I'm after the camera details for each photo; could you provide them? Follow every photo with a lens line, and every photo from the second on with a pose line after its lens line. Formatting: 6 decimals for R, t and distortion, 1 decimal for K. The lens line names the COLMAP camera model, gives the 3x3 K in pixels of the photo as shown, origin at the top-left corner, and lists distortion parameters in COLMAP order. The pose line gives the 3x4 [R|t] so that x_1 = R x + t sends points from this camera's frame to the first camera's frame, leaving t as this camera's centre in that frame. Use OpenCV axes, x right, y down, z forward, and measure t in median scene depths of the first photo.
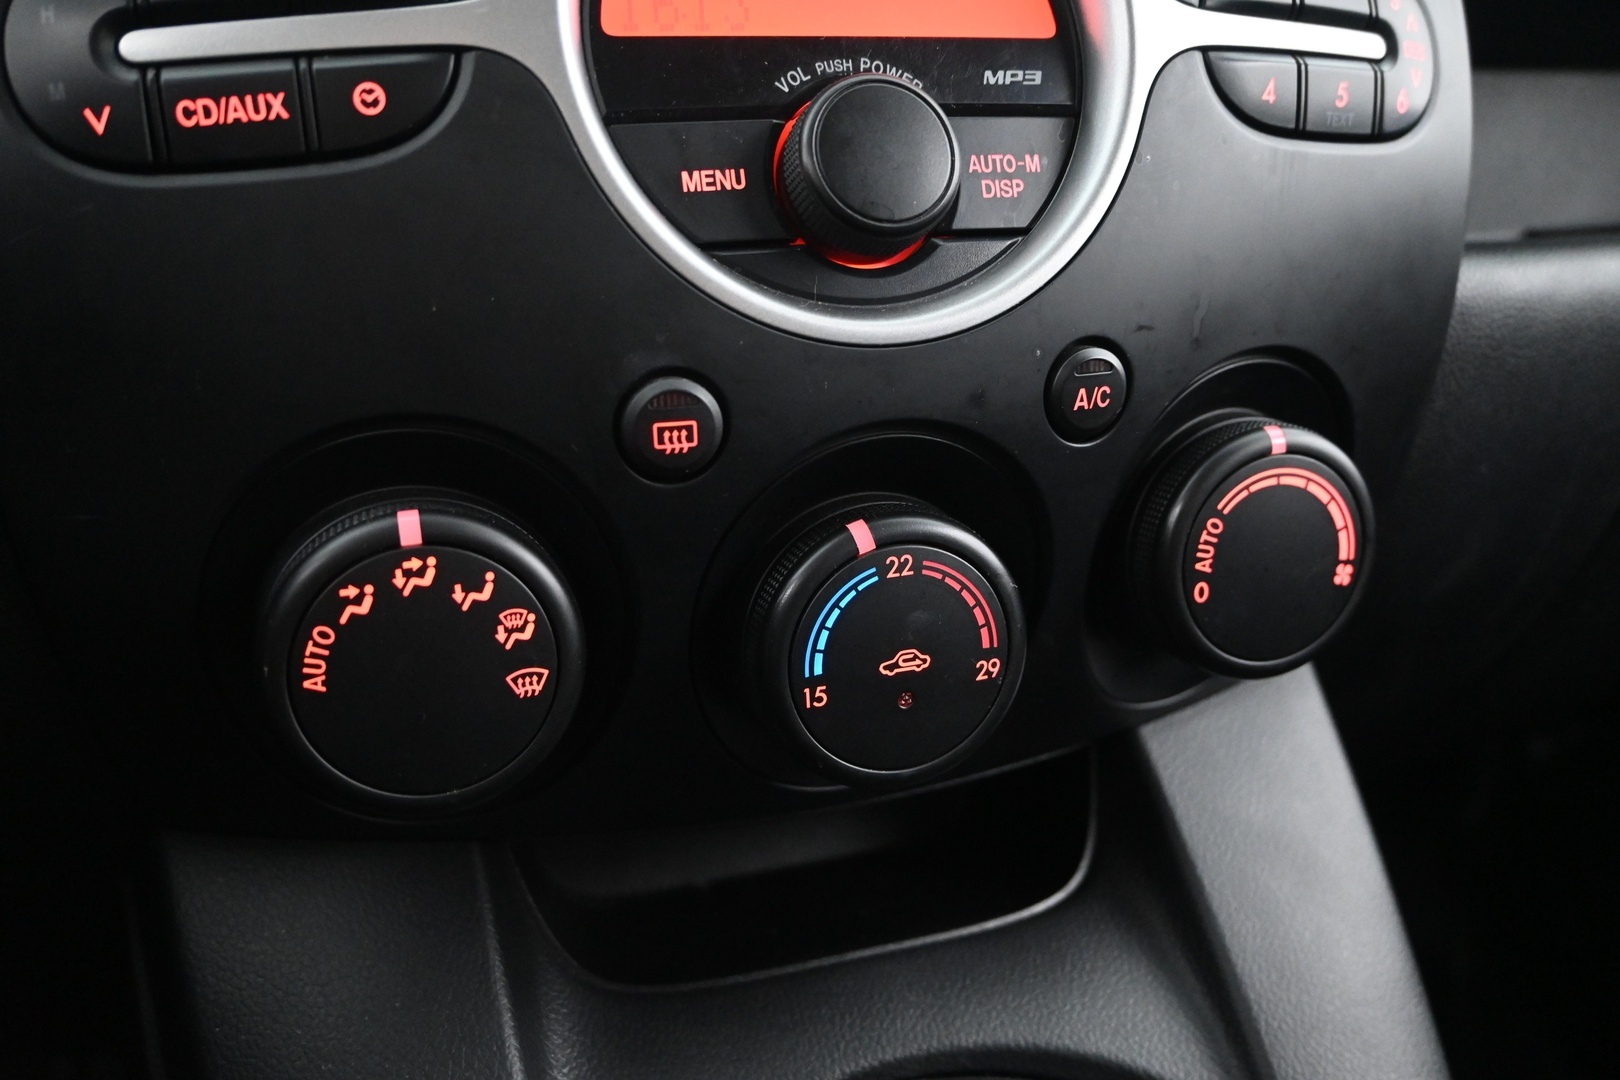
lens RADIAL K [[1317.4, 0, 818.9], [0, 1317.4, 536.3], [0, 0, 1]] dist [0.002353, 0.003654]
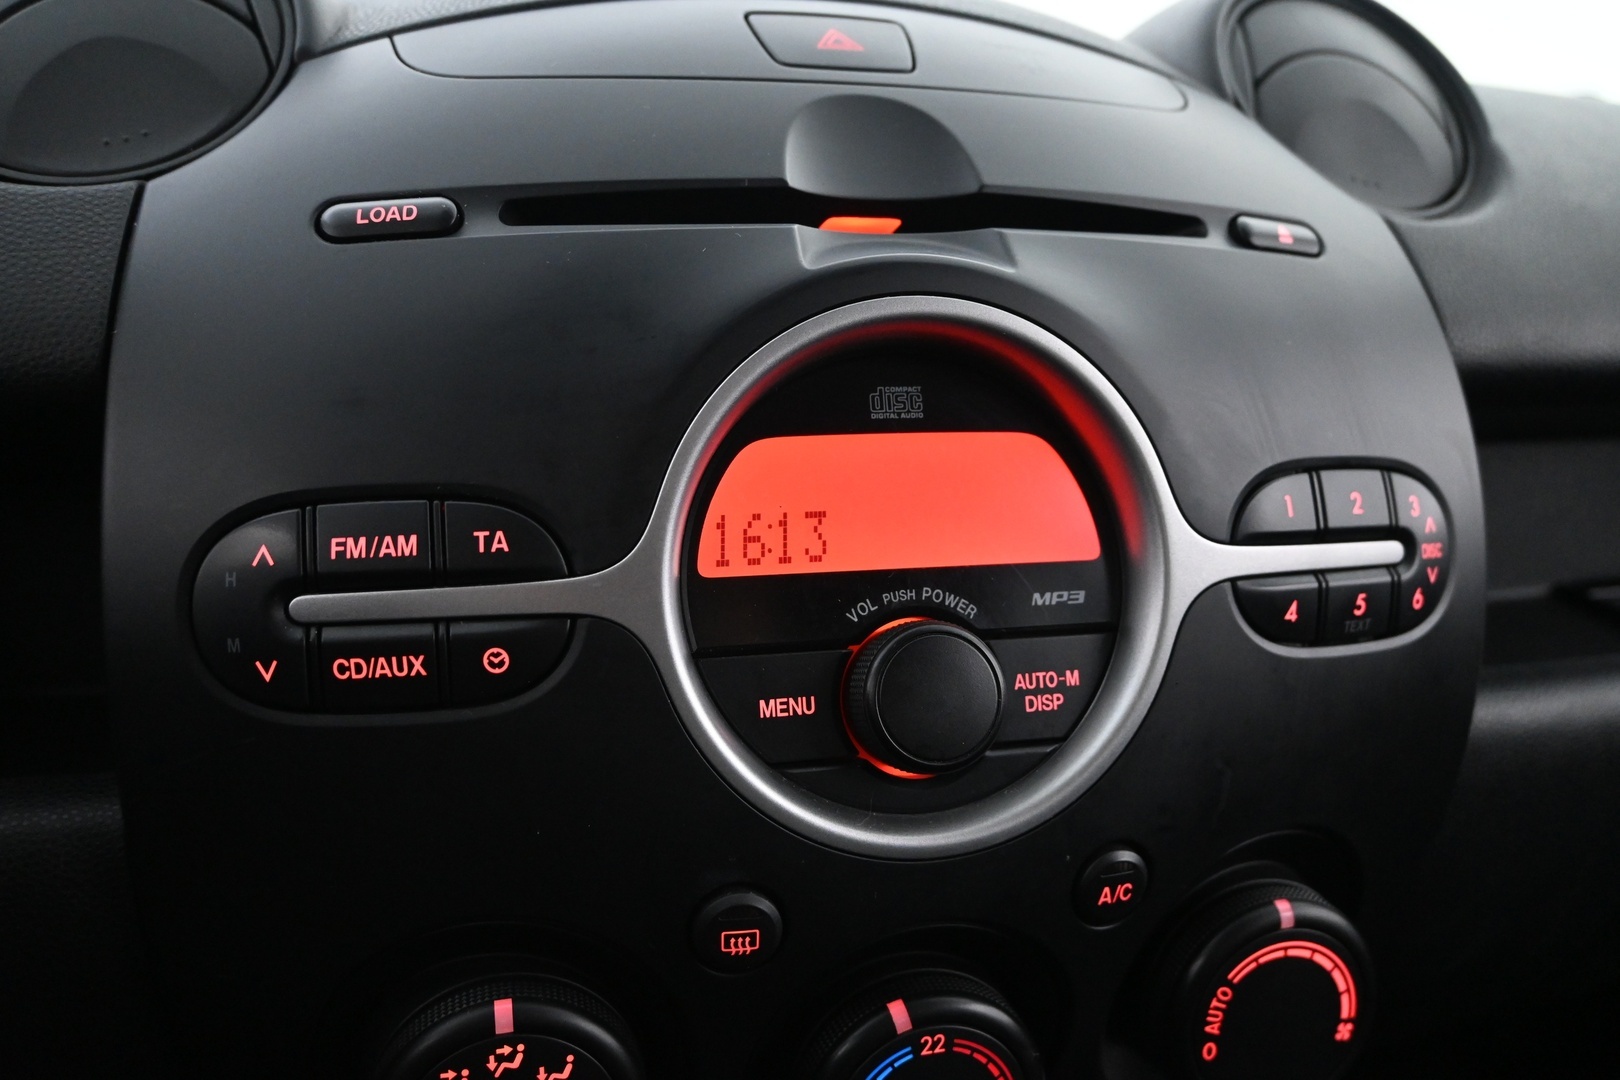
lens RADIAL K [[1317.4, 0, 820.4], [0, 1317.4, 551.5], [0, 0, 1]] dist [0.002353, 0.003654]
pose [[0.997569, 0.057338, -0.039599, -0.013371], [-0.058679, 0.997712, -0.033570, -0.352565], [0.037584, 0.035812, 0.998652, -0.132127]]
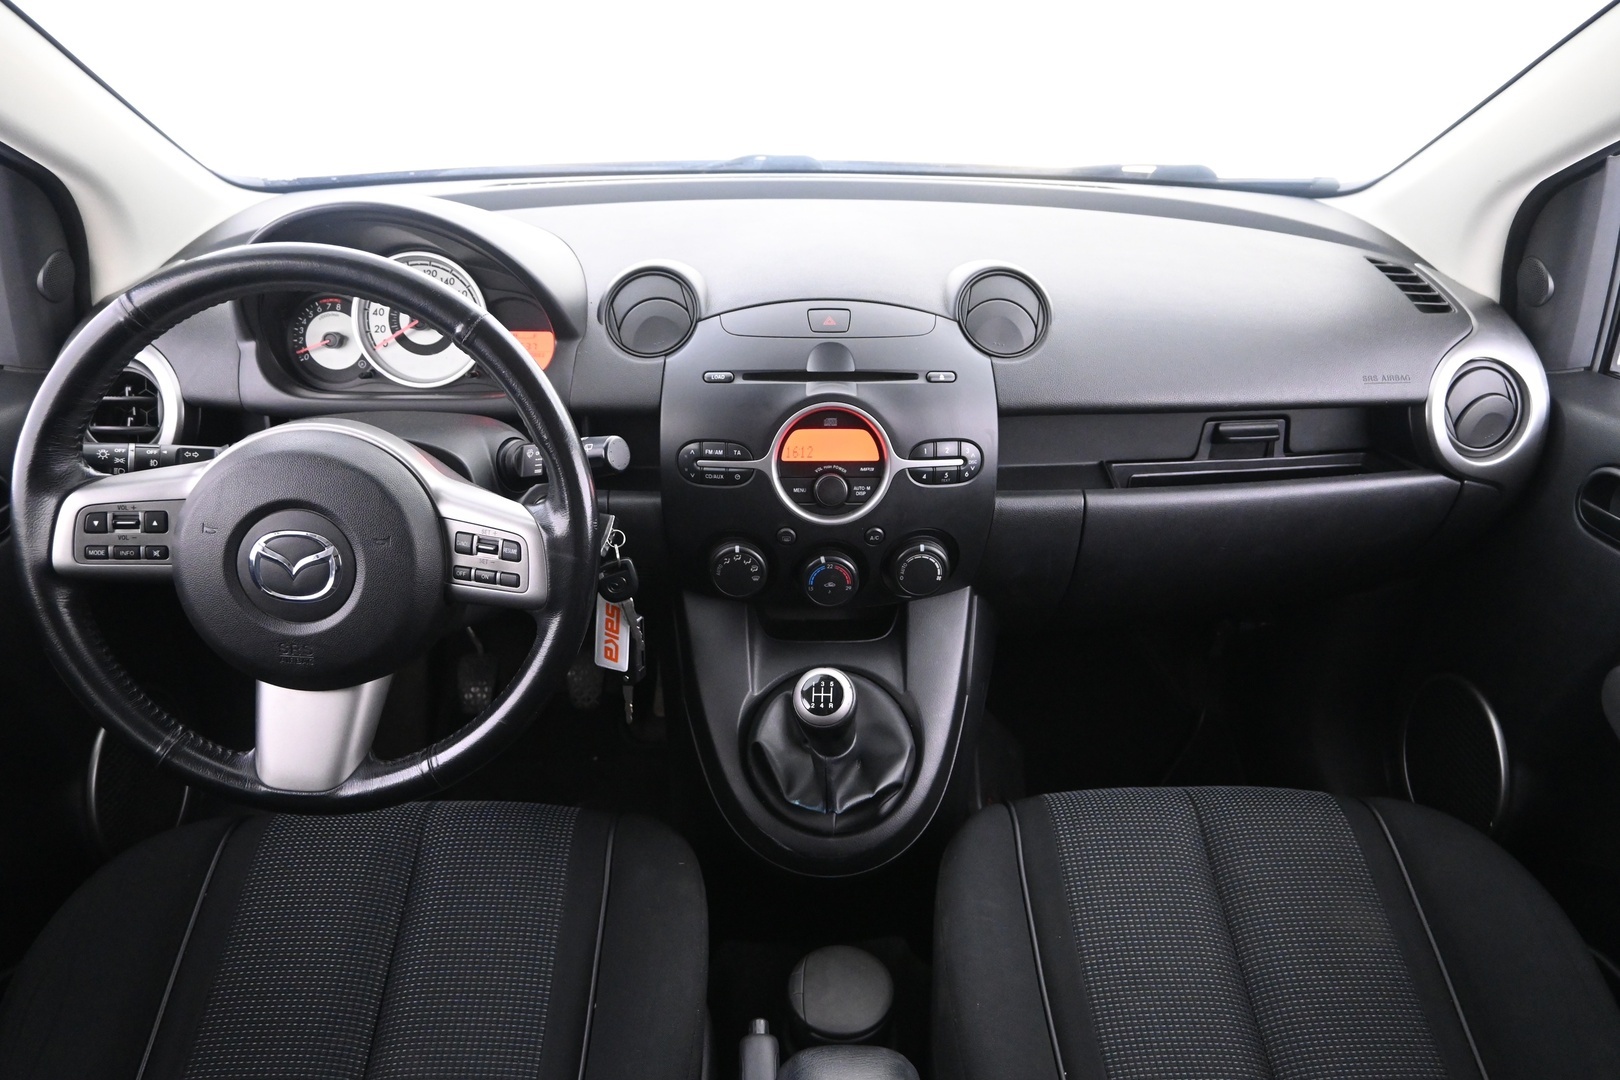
lens RADIAL K [[1112.8, 0, 800.9], [0, 1112.8, 536.9], [0, 0, 1]] dist [0.008310, 0.006932]
pose [[0.959766, 0.159515, -0.231092, 0.919227], [-0.110036, 0.970810, 0.213119, -0.978732], [0.258342, -0.179116, 0.949303, -3.030264]]
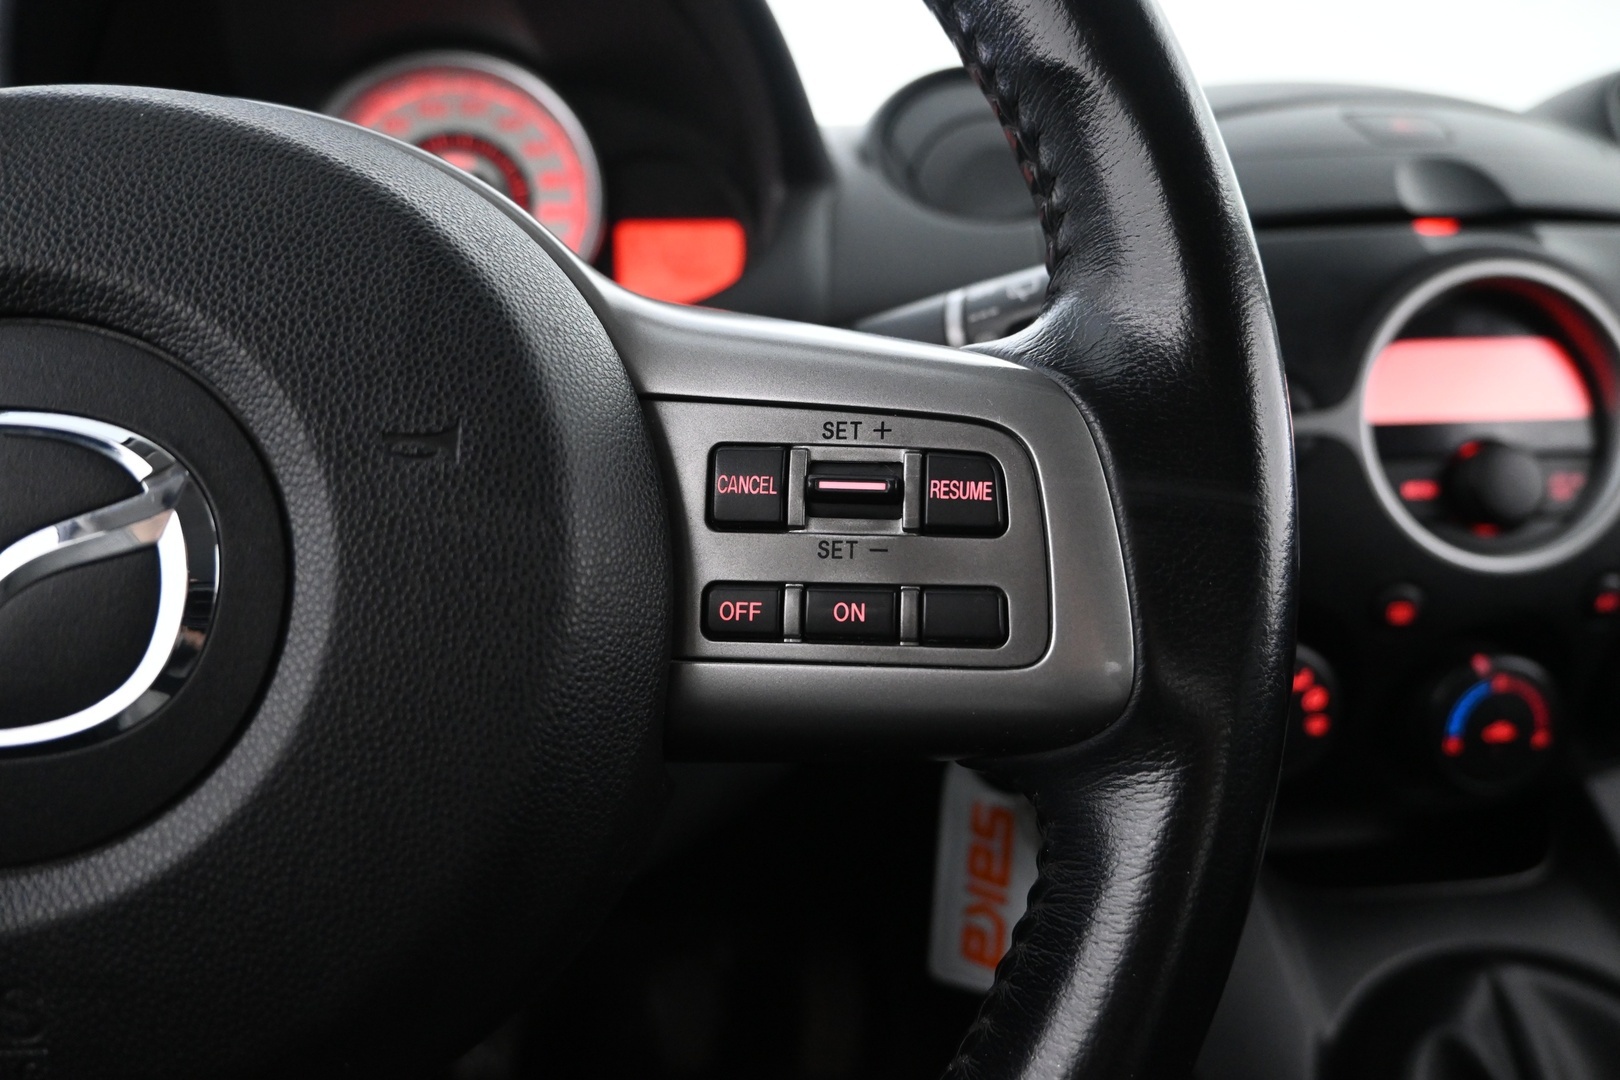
lens RADIAL K [[1112.8, 0, 816.8], [0, 1112.8, 554.4], [0, 0, 1]] dist [0.008310, 0.006932]
pose [[0.981406, 0.054514, -0.184037, -0.655745], [-0.062952, 0.997202, -0.040320, -0.036998], [0.181324, 0.051156, 0.982092, -0.852783]]
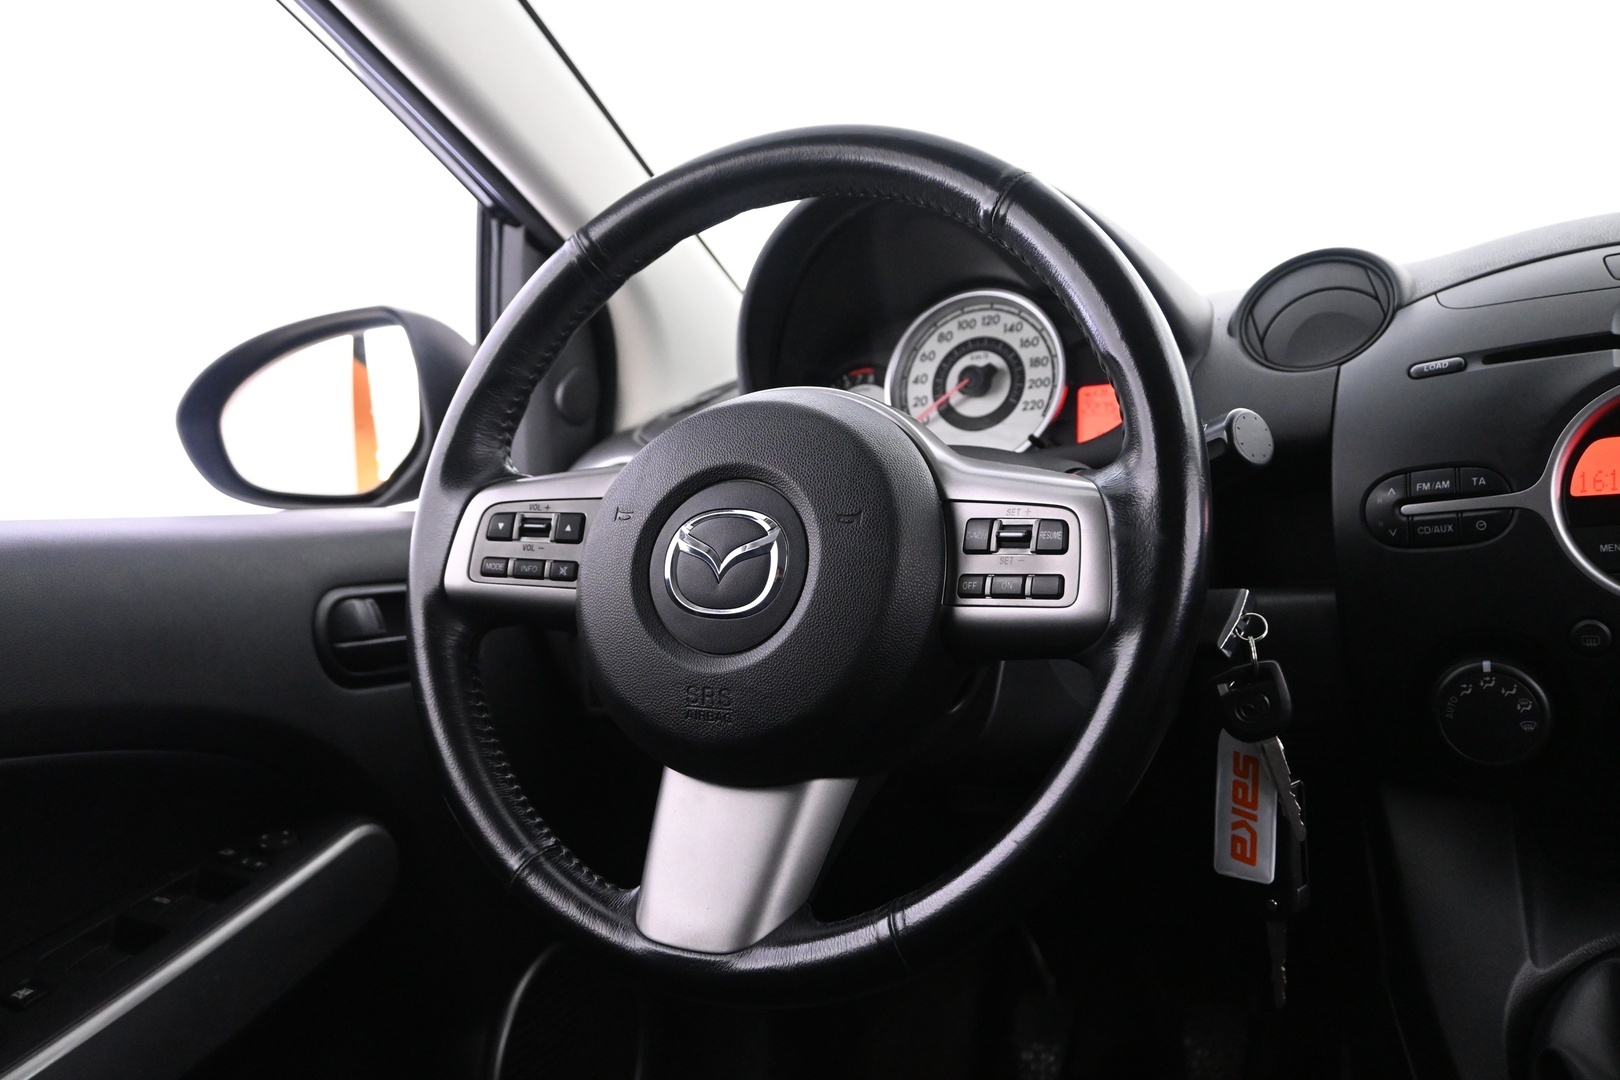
lens RADIAL K [[1374.1, 0, 822.4], [0, 1374.1, 533.3], [0, 0, 1]] dist [0.007063, -0.013914]
pose [[0.724122, 0.007493, -0.689631, 0.662697], [-0.112109, 0.987920, -0.106981, 0.177143], [0.680499, 0.154781, 0.716215, -2.044384]]
